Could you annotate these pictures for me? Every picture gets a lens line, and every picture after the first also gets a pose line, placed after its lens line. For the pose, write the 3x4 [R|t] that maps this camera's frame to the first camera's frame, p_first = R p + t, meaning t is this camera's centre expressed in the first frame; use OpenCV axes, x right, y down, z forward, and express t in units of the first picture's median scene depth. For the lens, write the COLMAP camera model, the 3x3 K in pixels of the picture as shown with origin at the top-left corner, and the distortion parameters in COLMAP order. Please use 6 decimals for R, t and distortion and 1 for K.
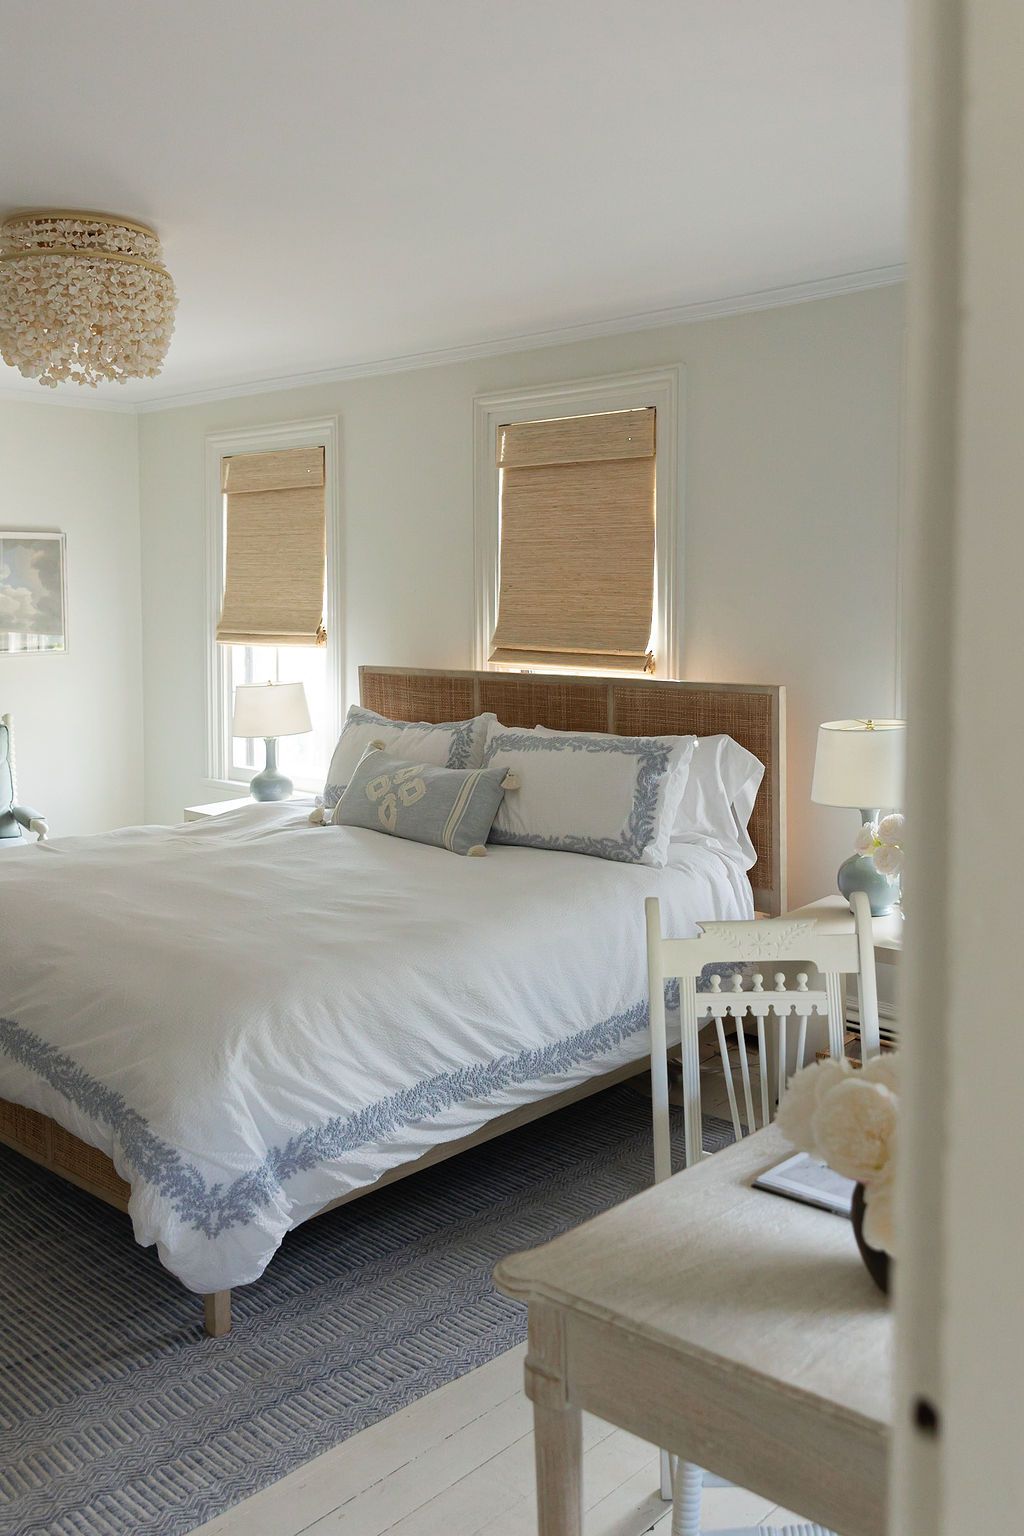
lens RADIAL K [[1198.8, 0, 409.1], [0, 1198.8, 686.1], [0, 0, 1]] dist [0.010893, -0.014047]
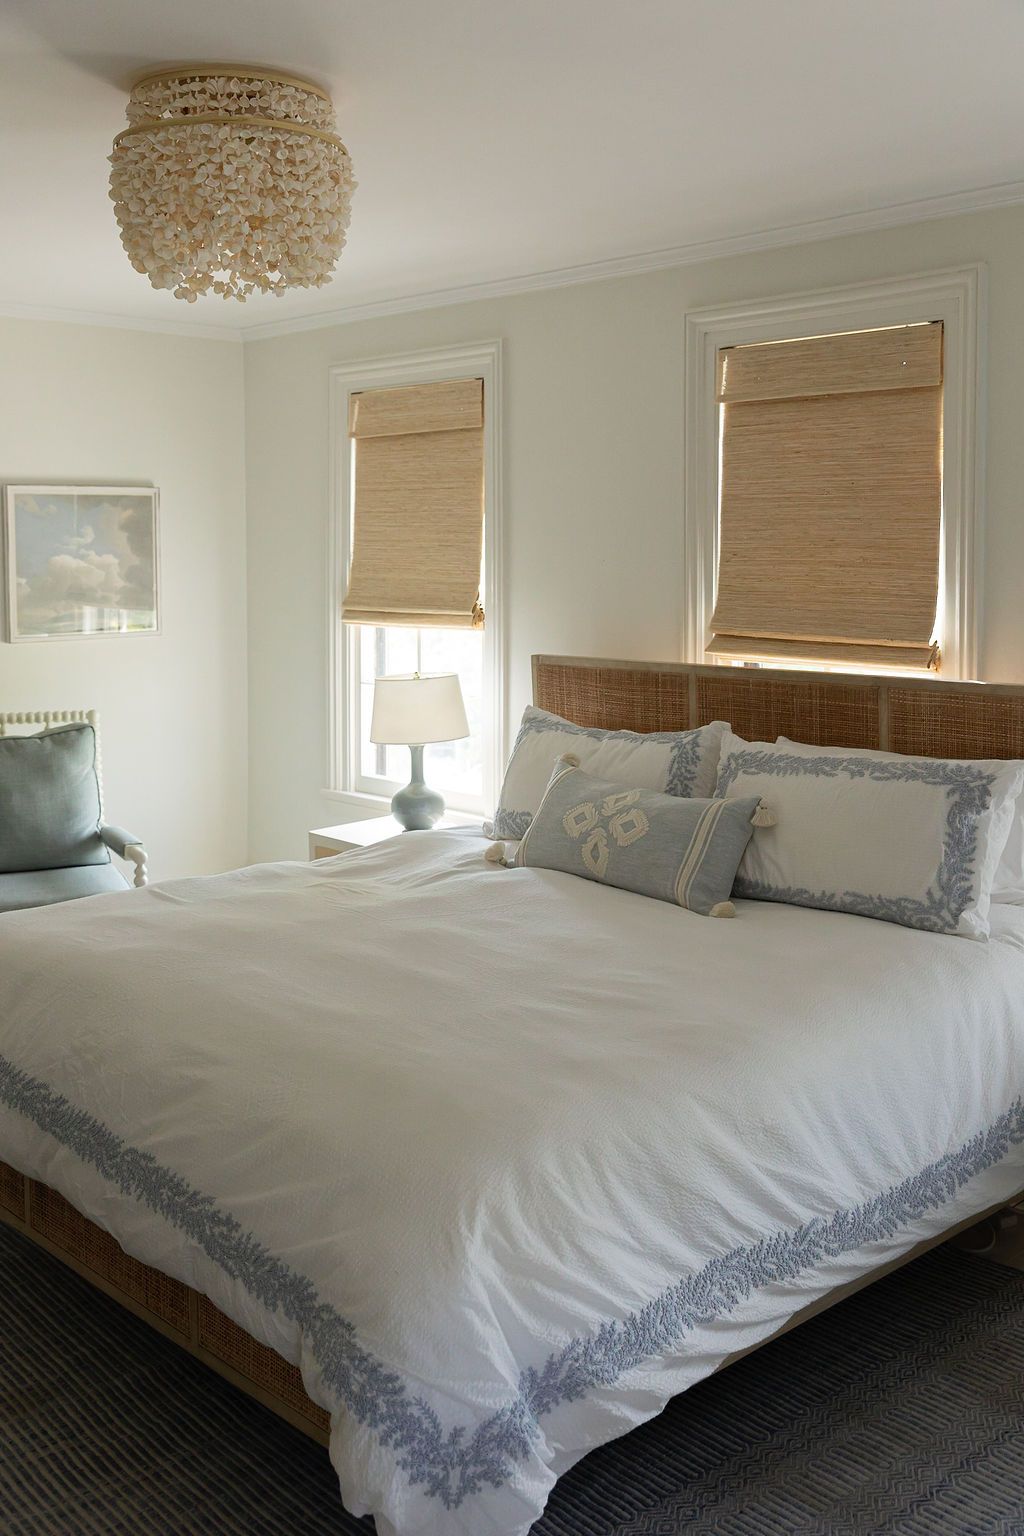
lens RADIAL K [[1439.5, 0, 427.5], [0, 1439.5, 653.3], [0, 0, 1]] dist [0.003071, 0.000050]
pose [[0.996863, 0.004088, -0.079036, -0.059639], [-0.004840, 0.999945, -0.009327, -0.014810], [0.078994, 0.009680, 0.996828, 0.083843]]
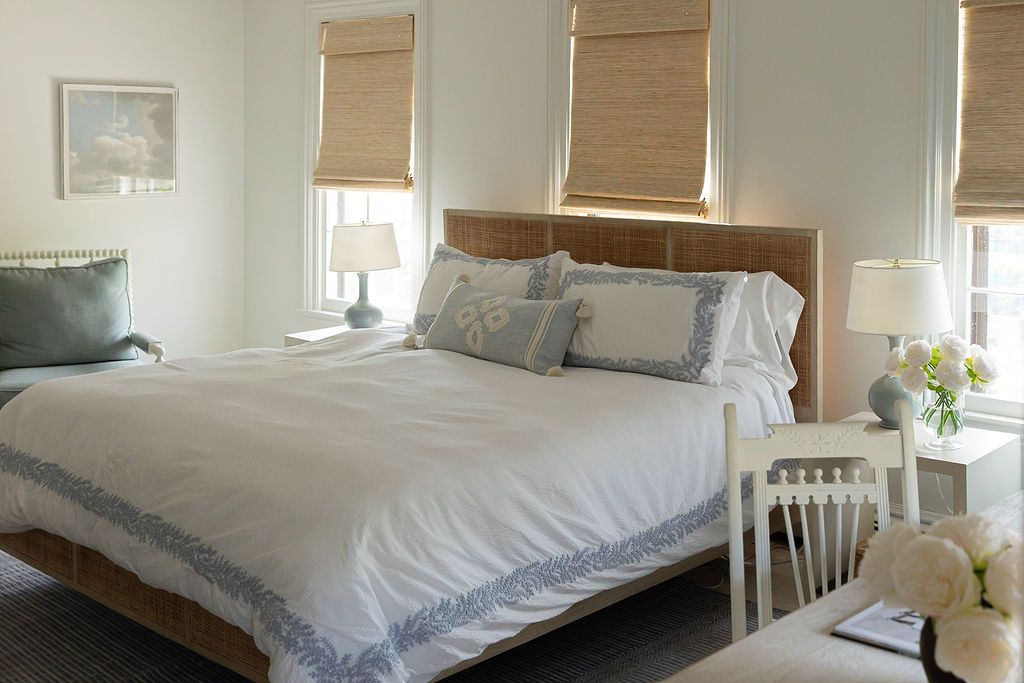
lens RADIAL K [[1076.0, 0, 511.9], [0, 1076.0, 203.6], [0, 0, 1]] dist [-0.004723, 0.006798]
pose [[0.999315, 0.011161, 0.035284, -0.022838], [-0.010308, 0.999652, -0.024282, 0.003239], [-0.035543, 0.023902, 0.999082, -0.024109]]
